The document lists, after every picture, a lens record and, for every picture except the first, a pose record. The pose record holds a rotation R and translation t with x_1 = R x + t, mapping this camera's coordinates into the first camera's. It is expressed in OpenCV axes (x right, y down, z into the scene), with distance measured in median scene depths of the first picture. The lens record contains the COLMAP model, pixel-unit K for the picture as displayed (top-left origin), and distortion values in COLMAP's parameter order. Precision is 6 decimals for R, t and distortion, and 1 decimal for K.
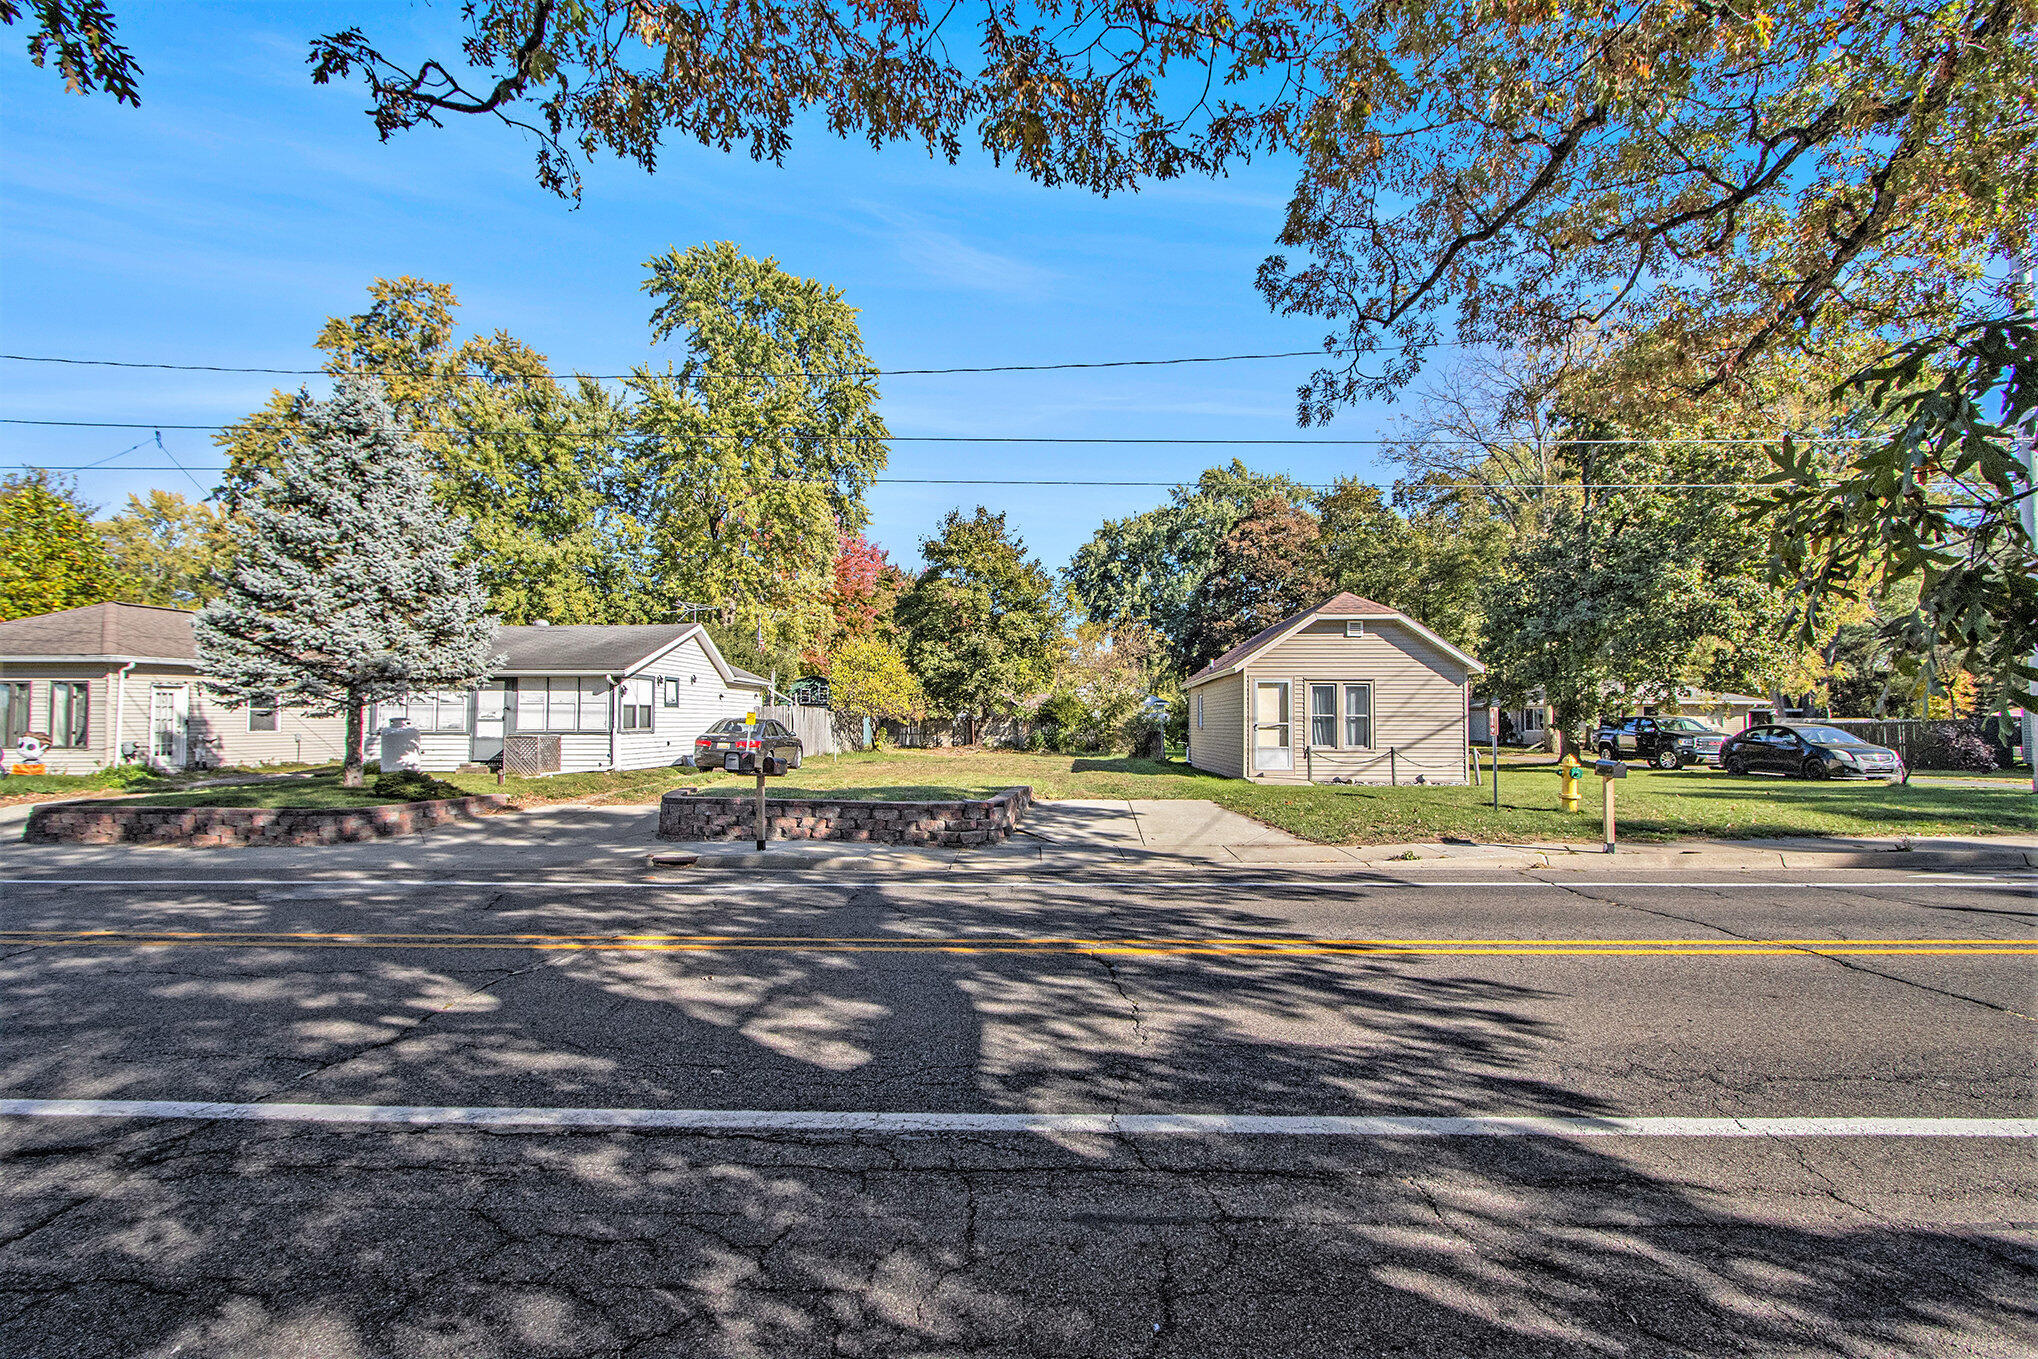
lens RADIAL K [[968.2, 0, 1019.0], [0, 968.2, 679.5], [0, 0, 1]] dist [-0.043769, 0.000170]
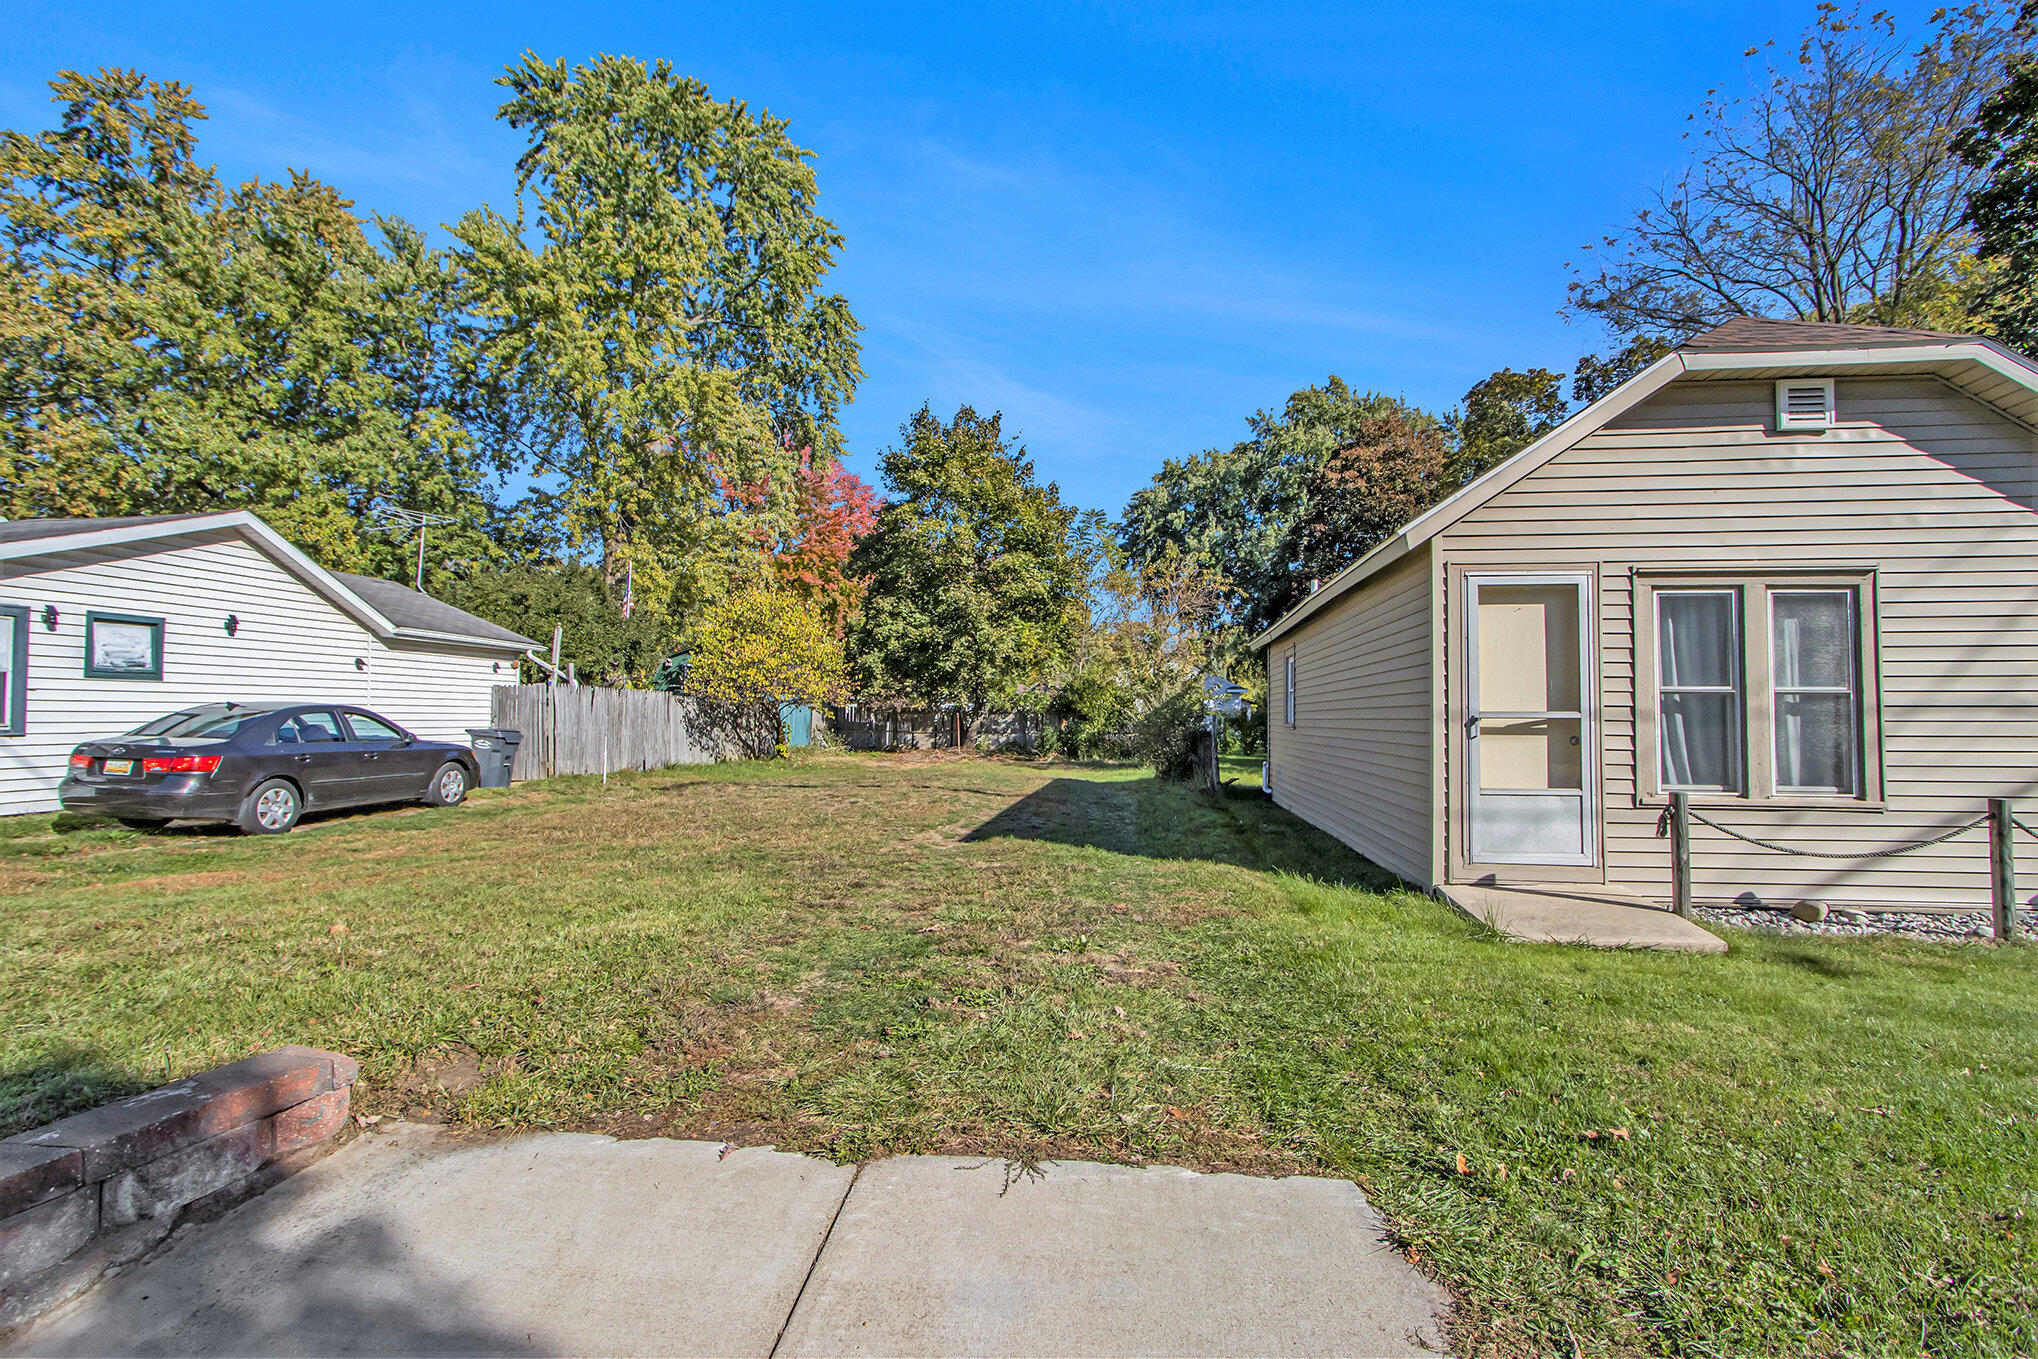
lens RADIAL K [[968.2, 0, 1019.0], [0, 968.2, 679.5], [0, 0, 1]] dist [-0.043769, 0.000170]
pose [[0.996296, -0.001434, -0.085975, 0.057401], [0.001975, 0.999979, 0.006209, 0.014373], [0.085964, -0.006356, 0.996278, 0.309972]]
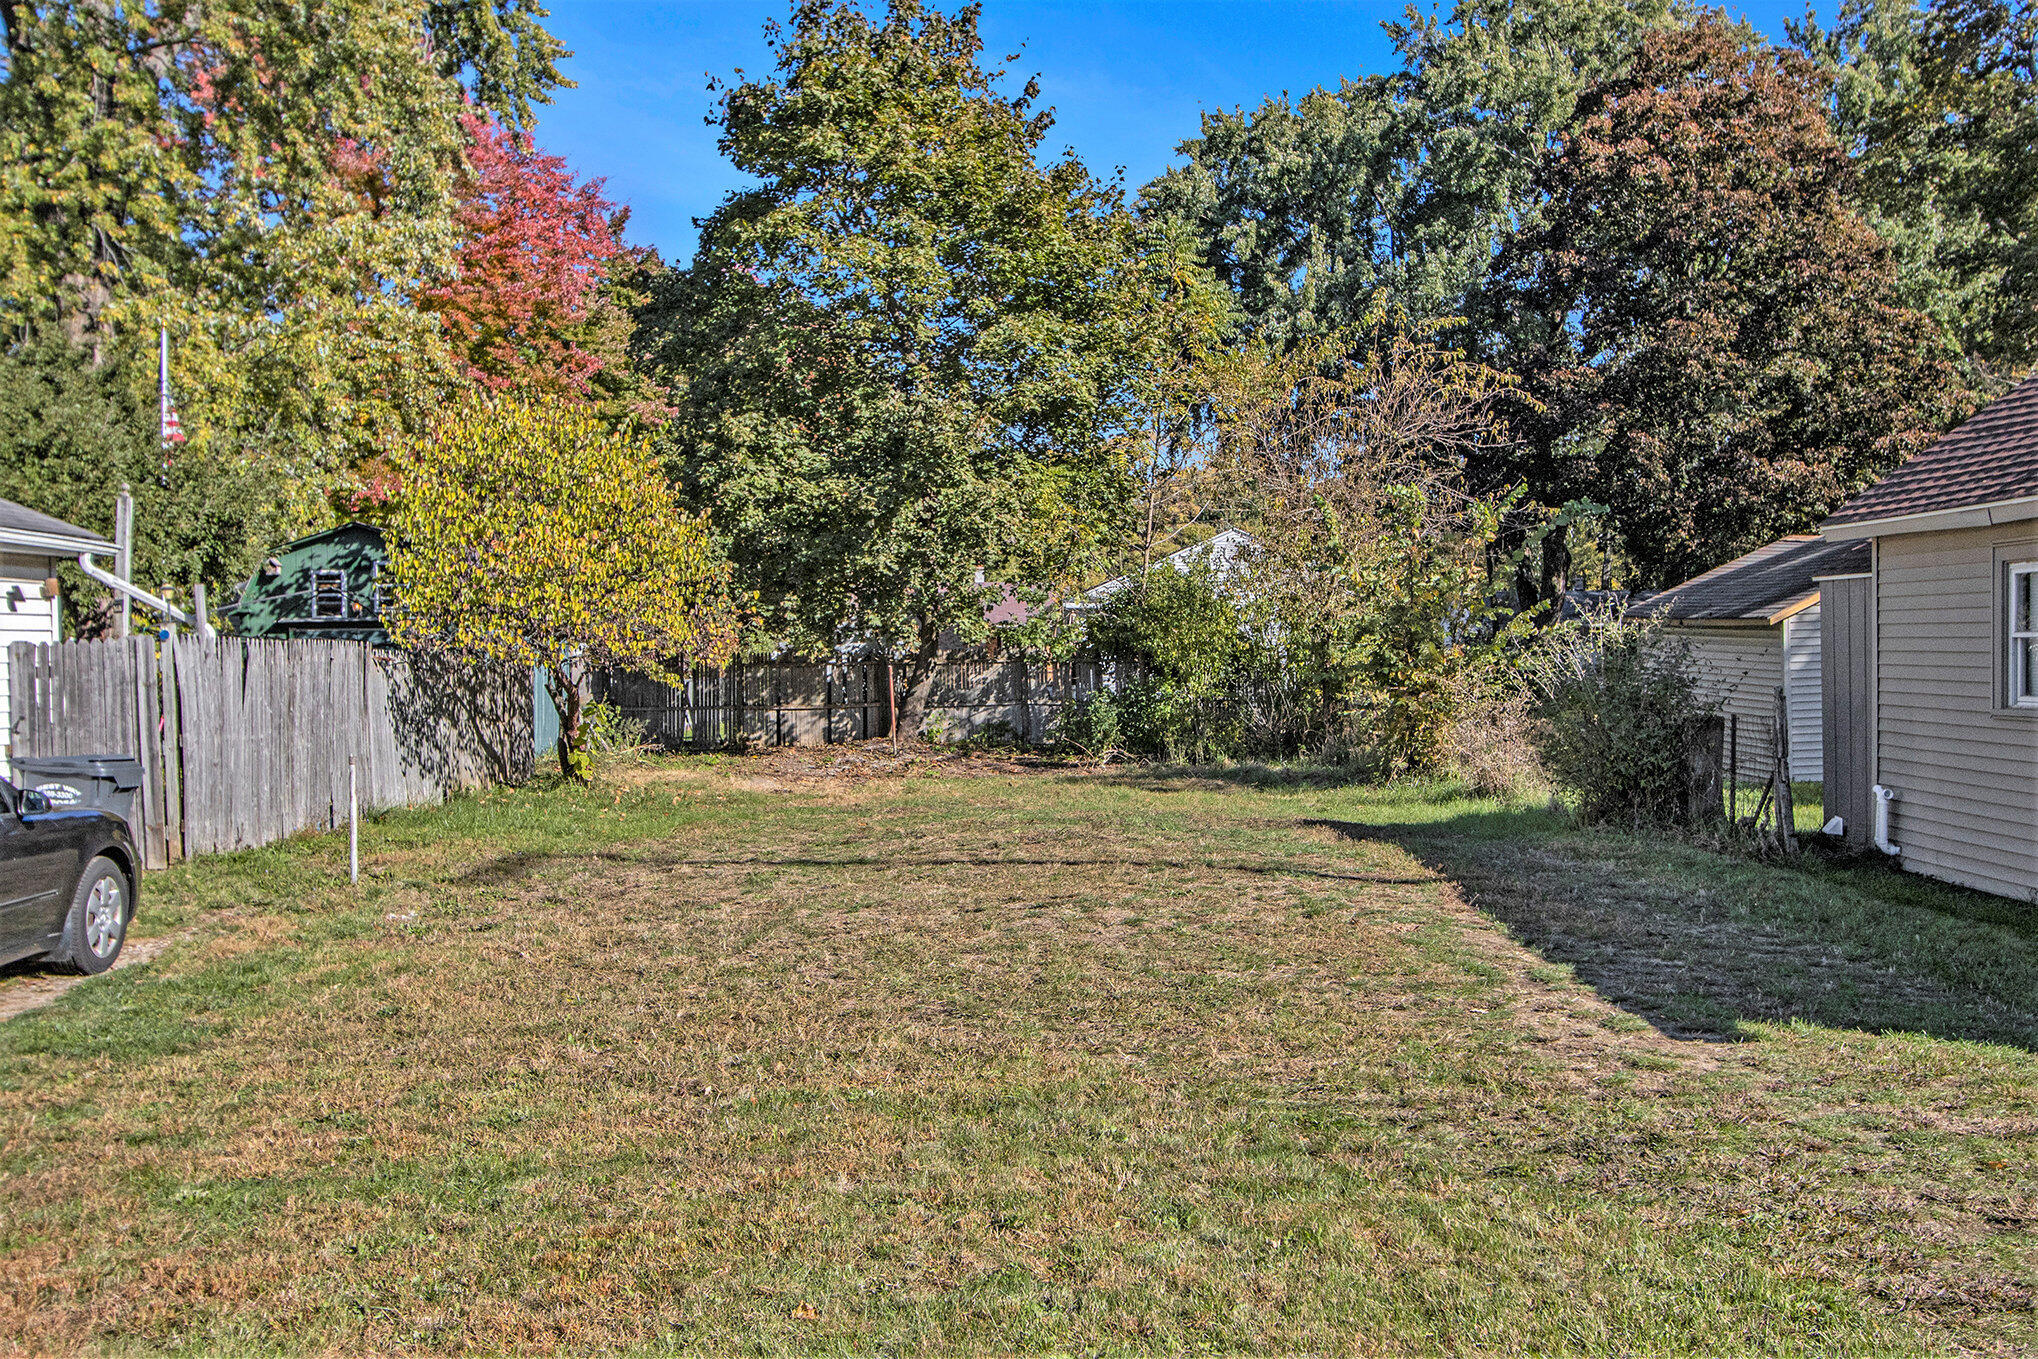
lens RADIAL K [[1996.1, 0, 1019.0], [0, 1996.1, 679.5], [0, 0, 1]] dist [-0.004626, -0.012146]
pose [[0.998814, -0.017378, 0.045482, -0.035510], [0.014506, 0.997925, 0.062732, 0.006707], [-0.046478, -0.061998, 0.996994, 0.341640]]
